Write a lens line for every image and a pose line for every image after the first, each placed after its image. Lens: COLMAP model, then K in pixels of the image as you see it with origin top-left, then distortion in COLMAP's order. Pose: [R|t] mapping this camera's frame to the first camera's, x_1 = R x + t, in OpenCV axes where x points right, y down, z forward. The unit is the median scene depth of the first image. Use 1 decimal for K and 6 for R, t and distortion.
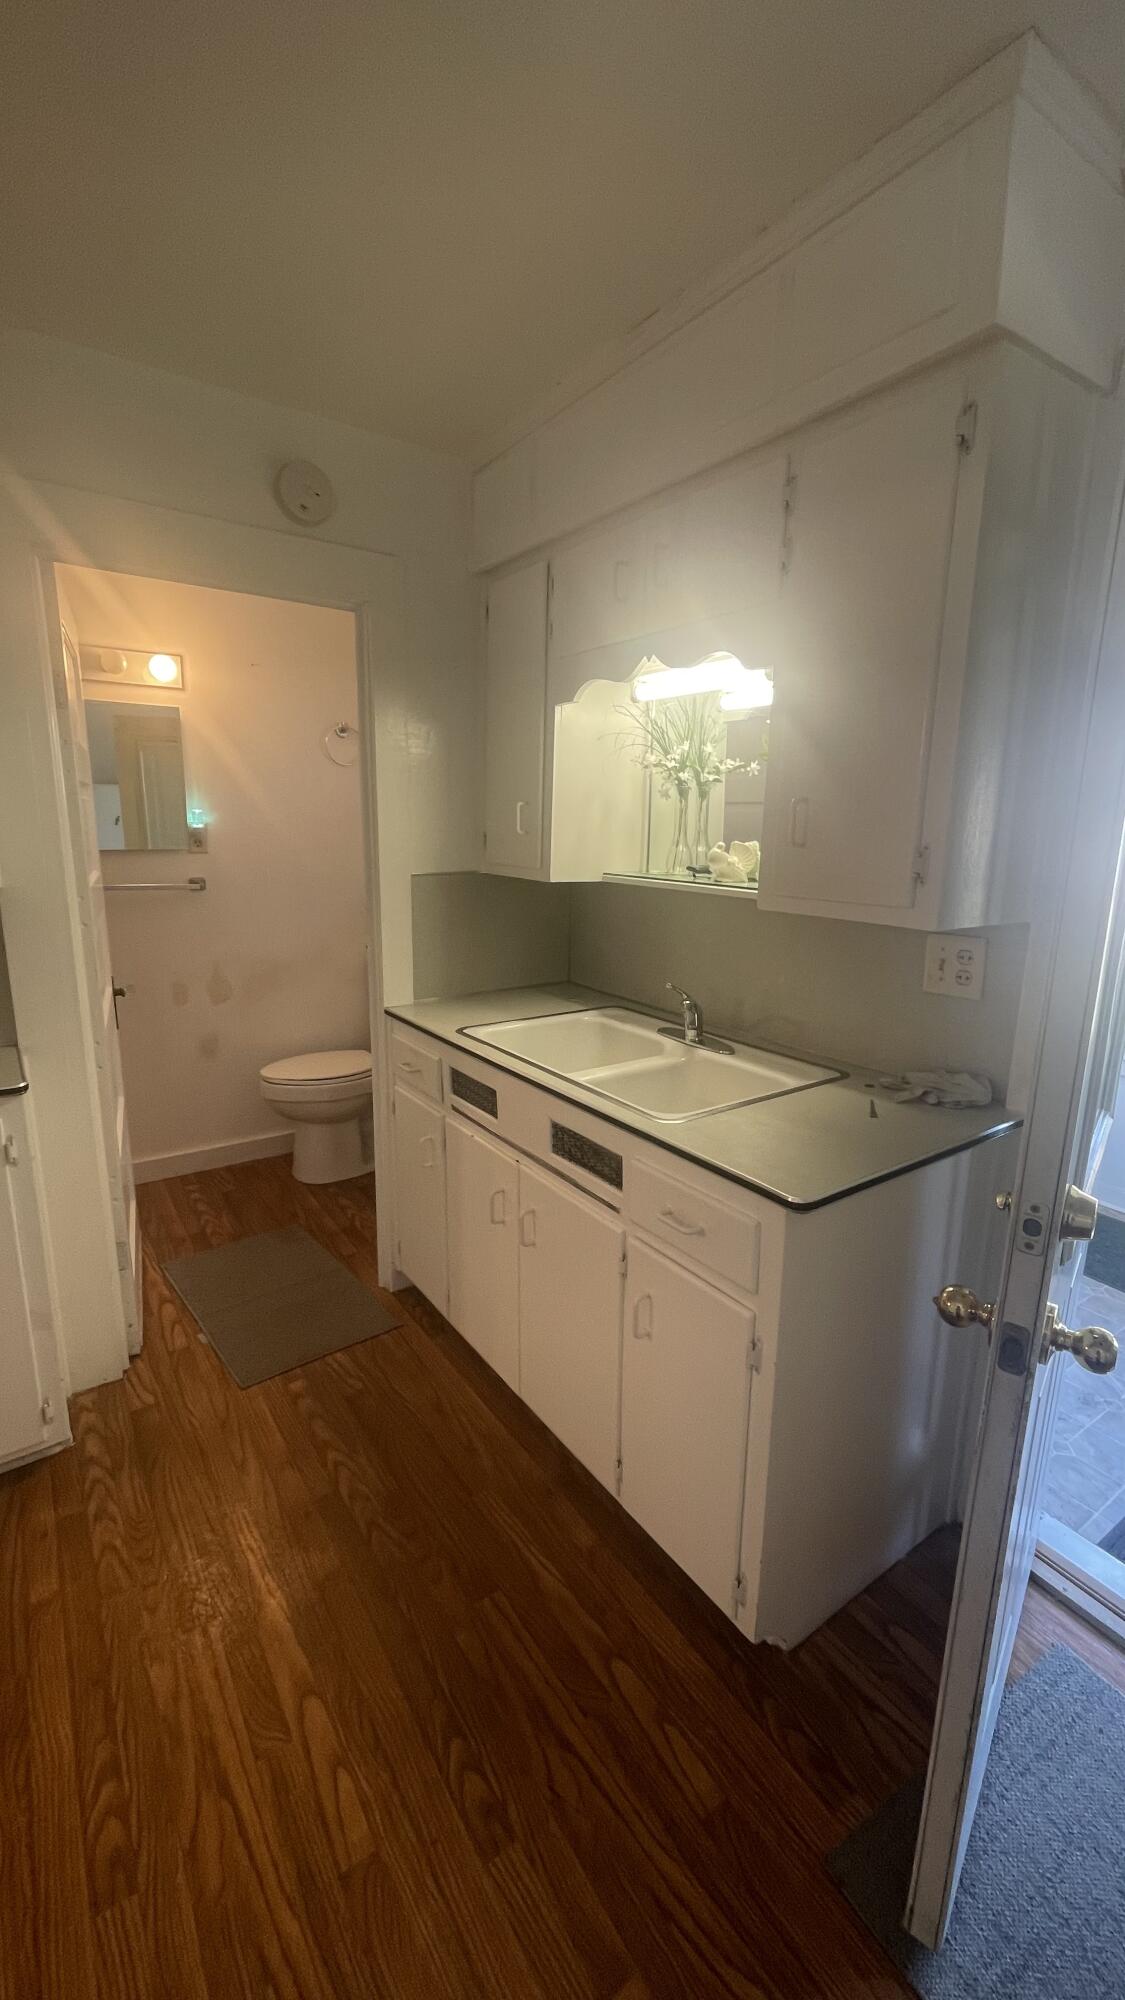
lens RADIAL K [[822.6, 0, 569.1], [0, 822.6, 1000.9], [0, 0, 1]] dist [0.003734, -0.000345]
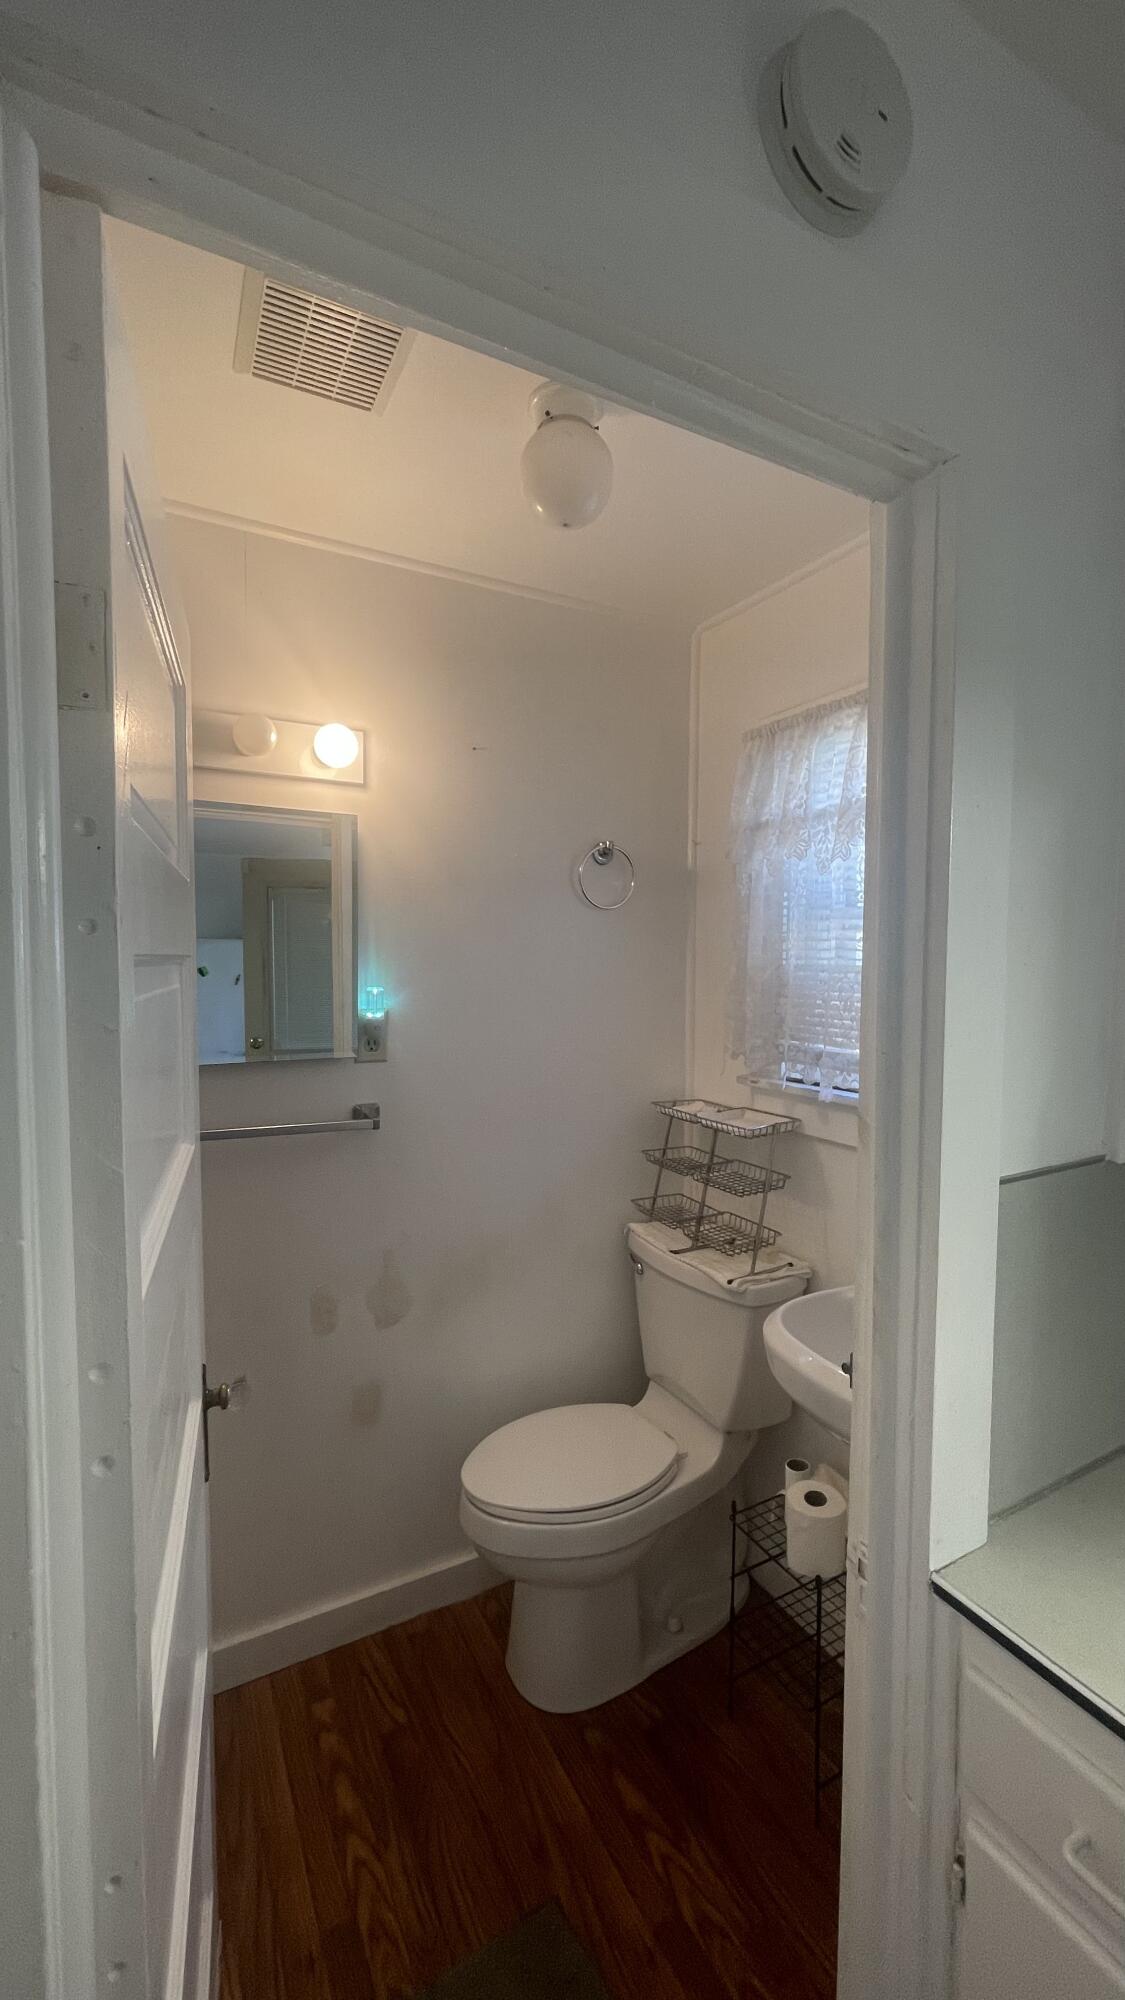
lens RADIAL K [[822.6, 0, 557.6], [0, 822.6, 995.9], [0, 0, 1]] dist [0.003734, -0.000345]
pose [[0.992653, -0.011573, -0.120441, -0.258506], [-0.008932, 0.985692, -0.168322, -0.132282], [0.120665, 0.168161, 0.978346, 0.462679]]
